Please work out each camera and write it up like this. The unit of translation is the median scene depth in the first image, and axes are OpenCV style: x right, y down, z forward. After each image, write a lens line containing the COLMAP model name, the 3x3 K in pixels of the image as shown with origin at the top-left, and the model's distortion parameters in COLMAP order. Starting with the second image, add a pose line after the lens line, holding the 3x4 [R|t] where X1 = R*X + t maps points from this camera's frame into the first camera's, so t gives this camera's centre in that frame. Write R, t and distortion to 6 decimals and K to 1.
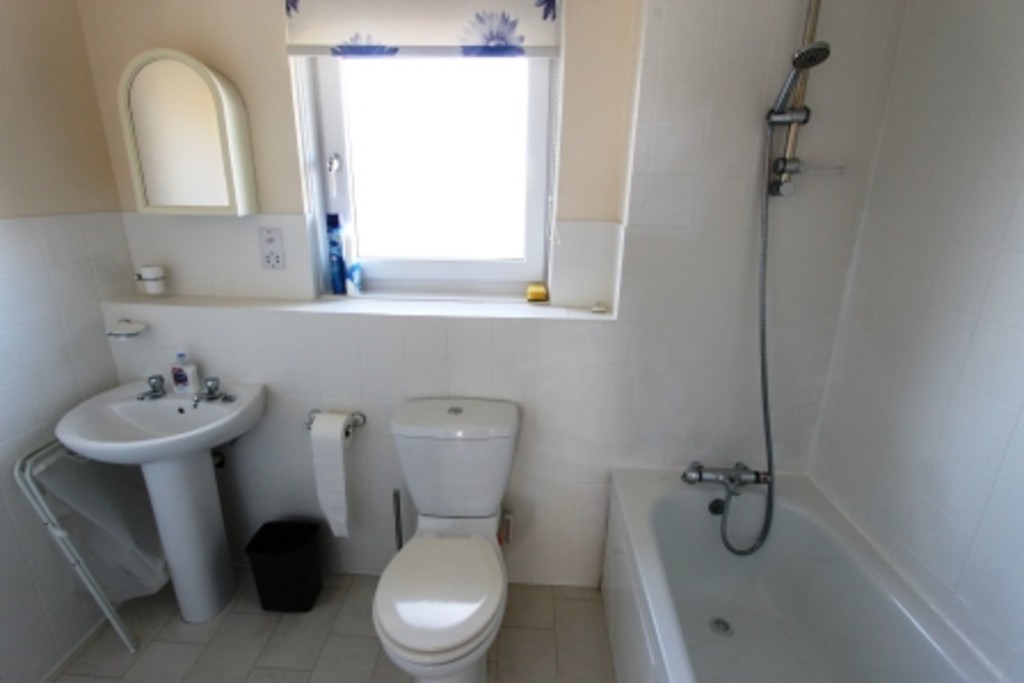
lens RADIAL K [[483.4, 0, 512.0], [0, 483.4, 341.5], [0, 0, 1]] dist [-0.017095, 0.006550]
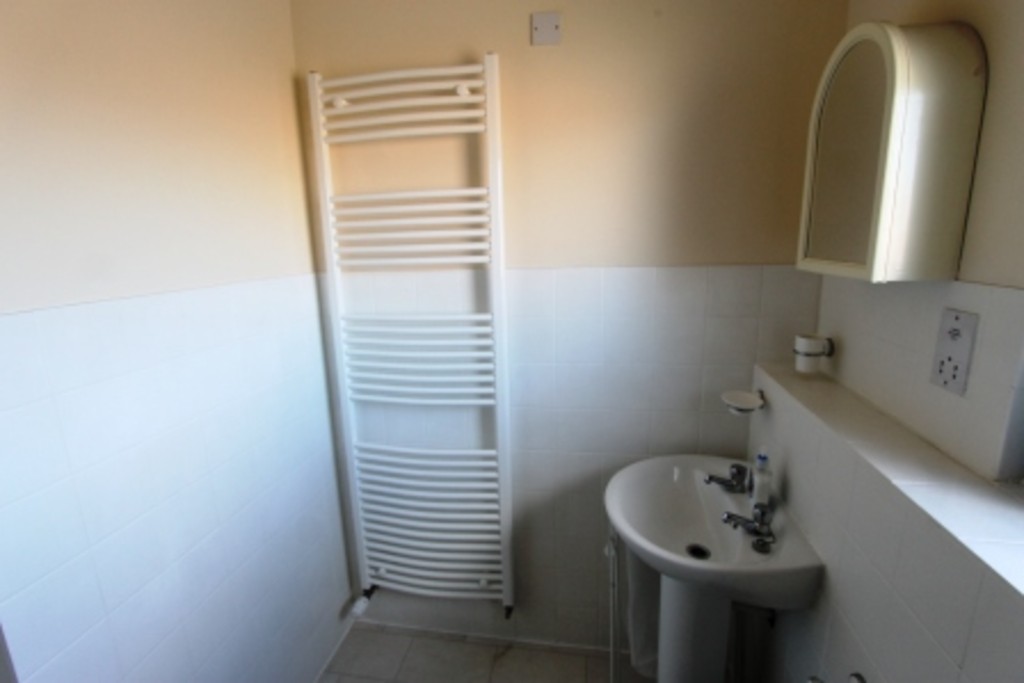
lens RADIAL K [[483.4, 0, 512.0], [0, 483.4, 341.5], [0, 0, 1]] dist [-0.017095, 0.006550]
pose [[-0.121330, 0.189535, -0.974349, 0.044931], [-0.290189, 0.931943, 0.217422, -0.176834], [0.949247, 0.309125, -0.058071, 0.590621]]
